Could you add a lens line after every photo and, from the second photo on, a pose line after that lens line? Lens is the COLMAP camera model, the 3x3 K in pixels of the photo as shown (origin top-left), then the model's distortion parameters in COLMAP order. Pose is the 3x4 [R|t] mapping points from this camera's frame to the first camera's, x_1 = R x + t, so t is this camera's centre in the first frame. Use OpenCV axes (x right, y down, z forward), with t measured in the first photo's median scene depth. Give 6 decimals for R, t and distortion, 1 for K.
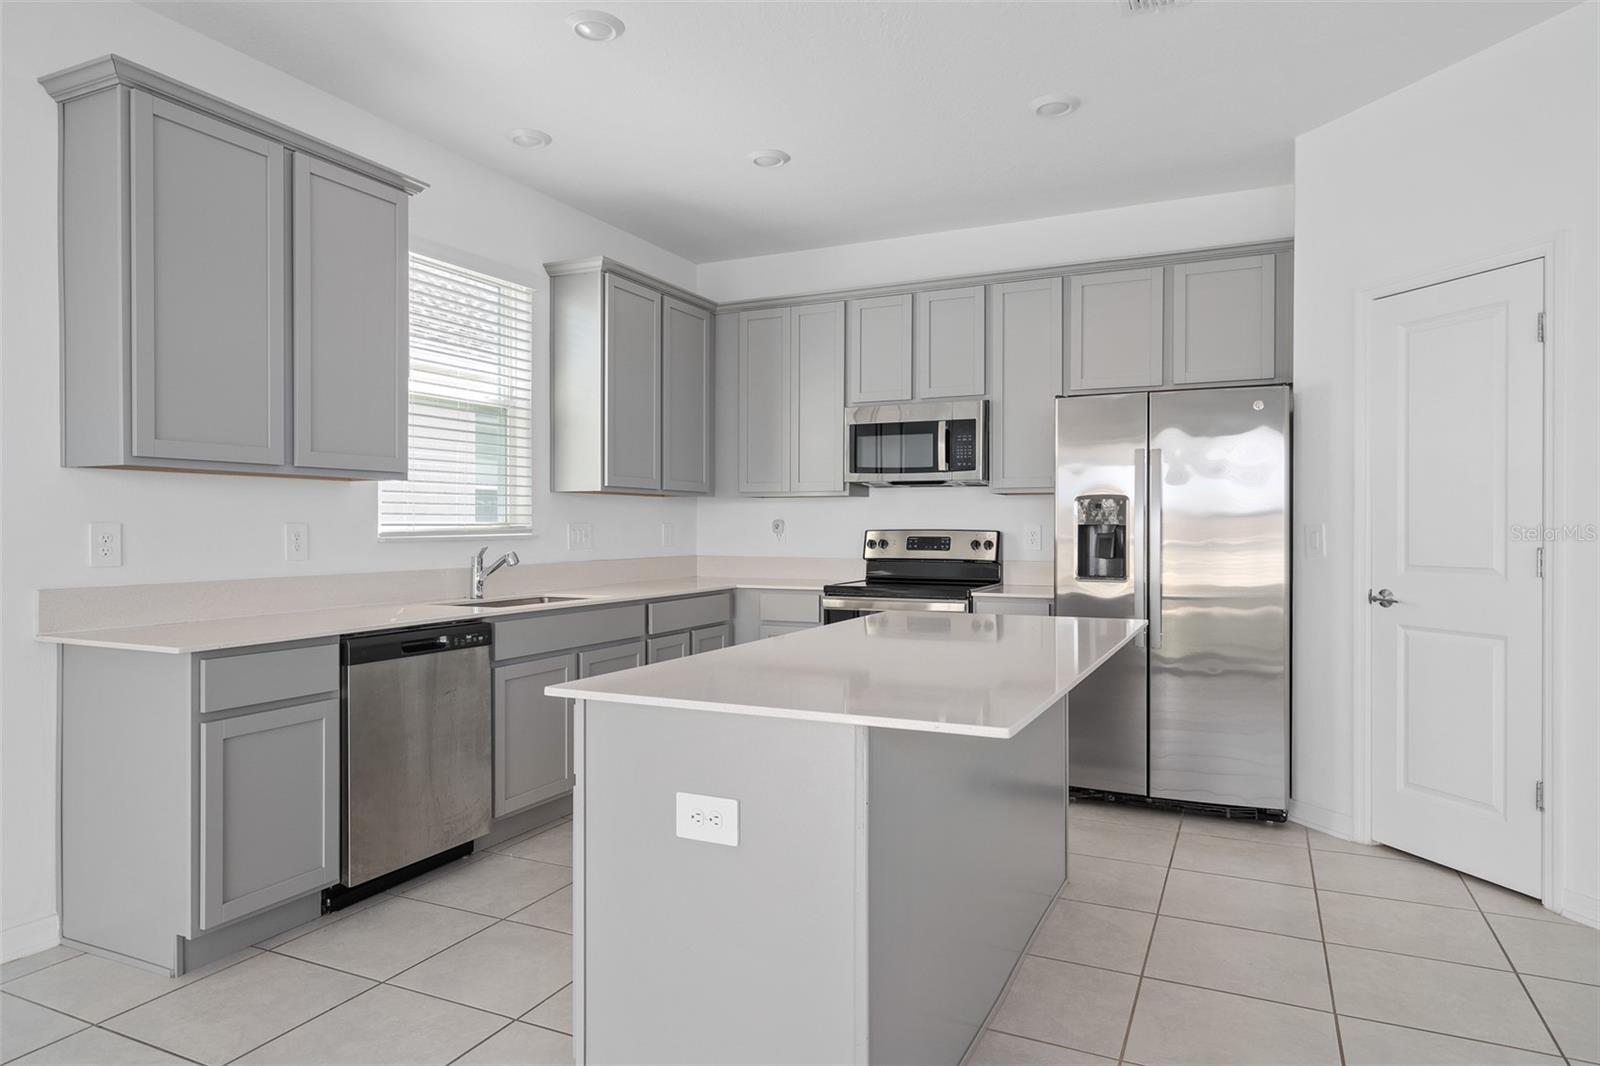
lens RADIAL K [[966.7, 0, 797.1], [0, 966.7, 529.5], [0, 0, 1]] dist [0.003373, 0.000988]
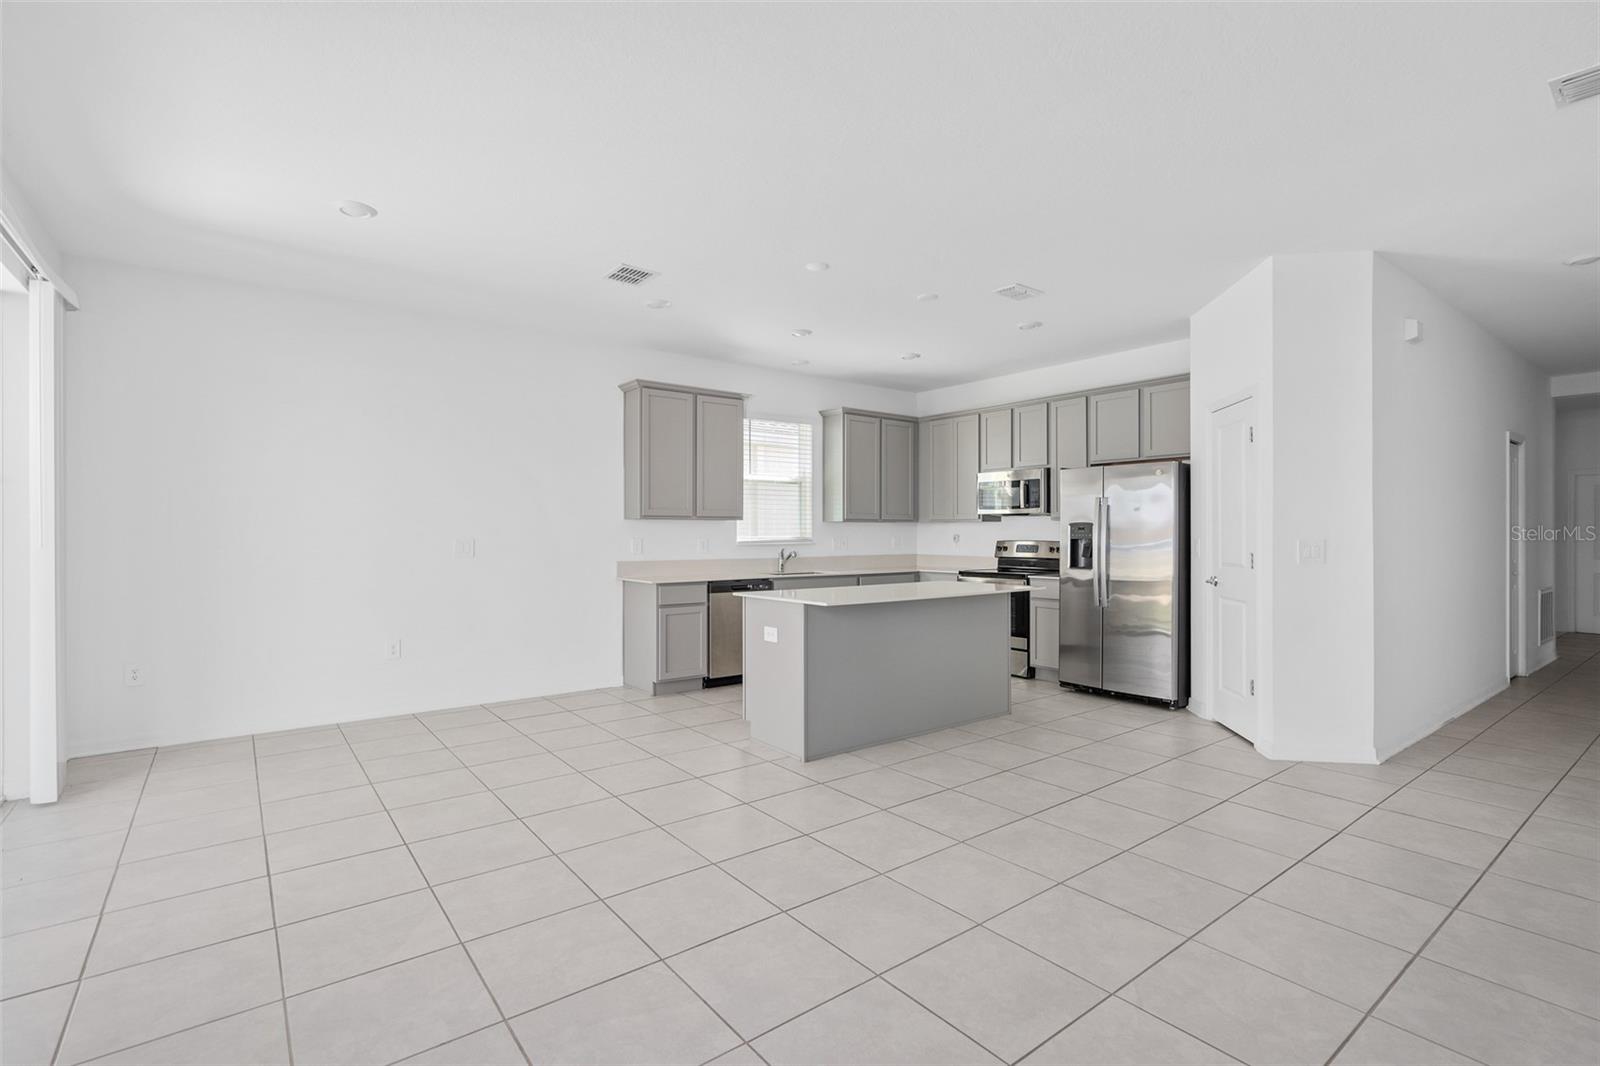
lens RADIAL K [[737.2, 0, 788.9], [0, 737.2, 528.4], [0, 0, 1]] dist [0.001005, 0.000560]
pose [[0.886855, -0.003846, -0.462031, 0.443325], [-0.000954, 0.999948, -0.010155, -0.009826], [0.462047, 0.009447, 0.886805, -0.460871]]
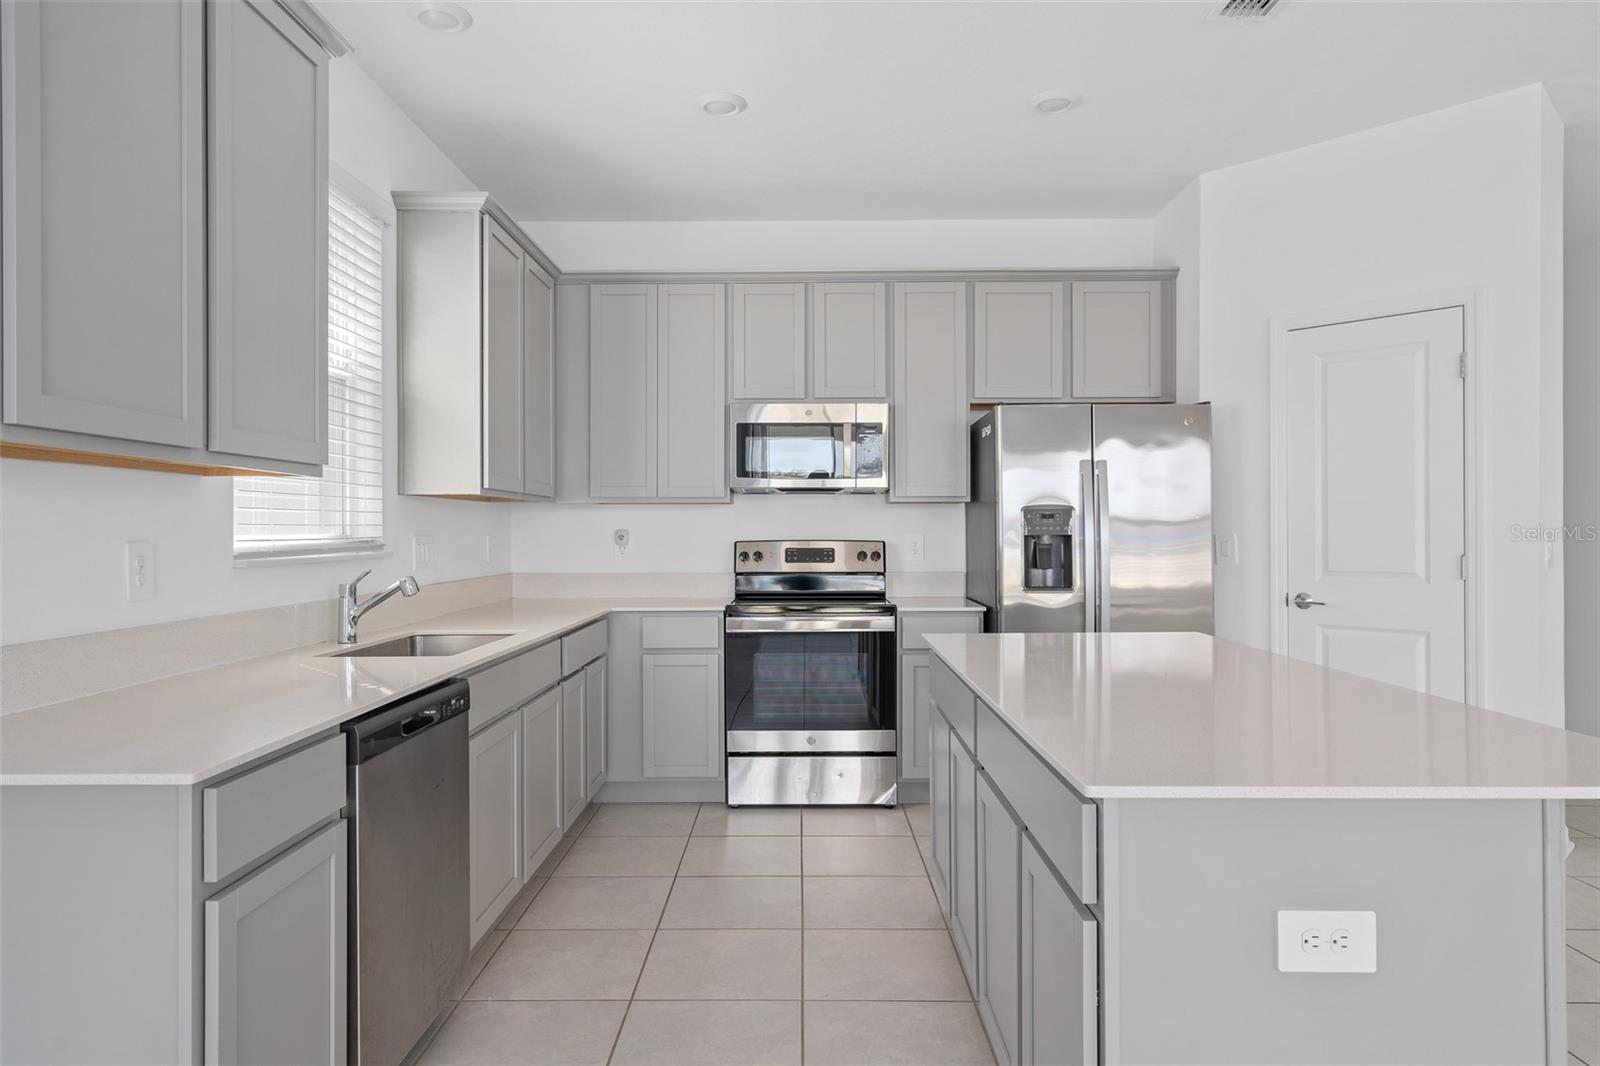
lens RADIAL K [[965.1, 0, 794.5], [0, 965.1, 529.6], [0, 0, 1]] dist [0.008643, 0.001981]
pose [[0.906350, -0.002817, 0.422517, -0.321923], [0.004932, 0.999980, -0.003912, -0.007690], [-0.422498, 0.005629, 0.906346, 0.202224]]
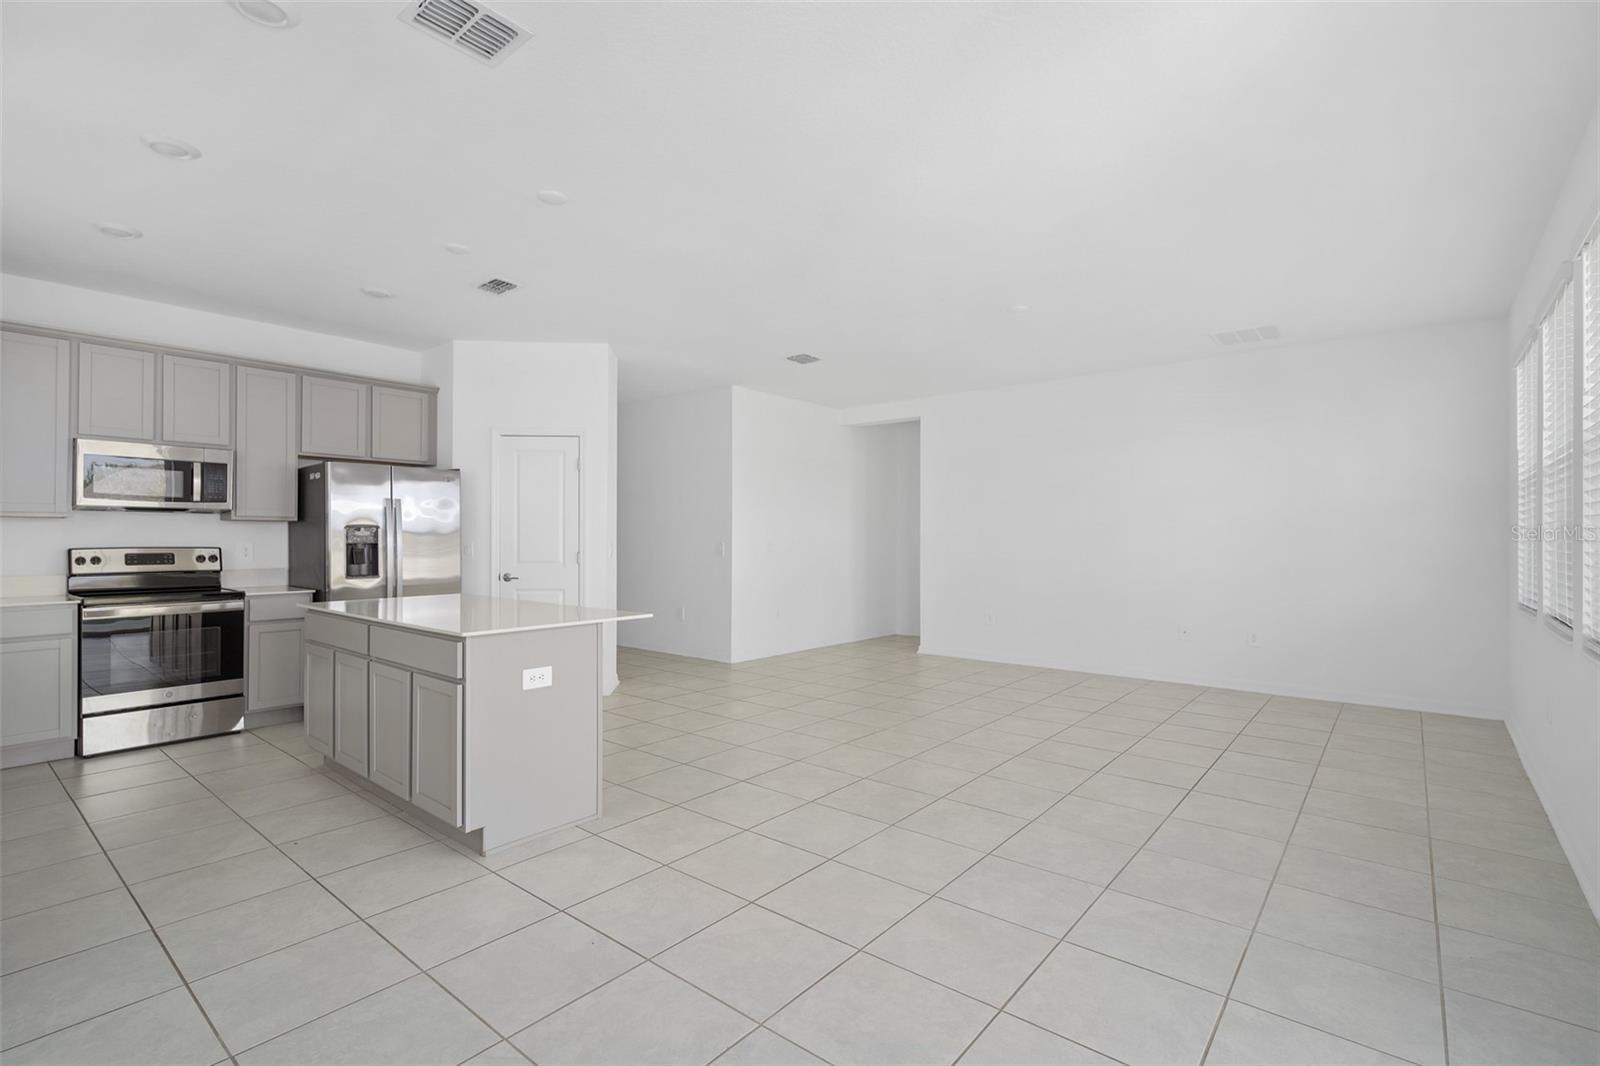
lens RADIAL K [[737.2, 0, 788.9], [0, 737.2, 528.4], [0, 0, 1]] dist [0.001005, 0.000560]
pose [[0.251568, 0.012536, 0.967758, -0.666260], [0.002733, 0.999903, -0.013663, -0.010611], [-0.967836, 0.006082, 0.251510, -0.002495]]
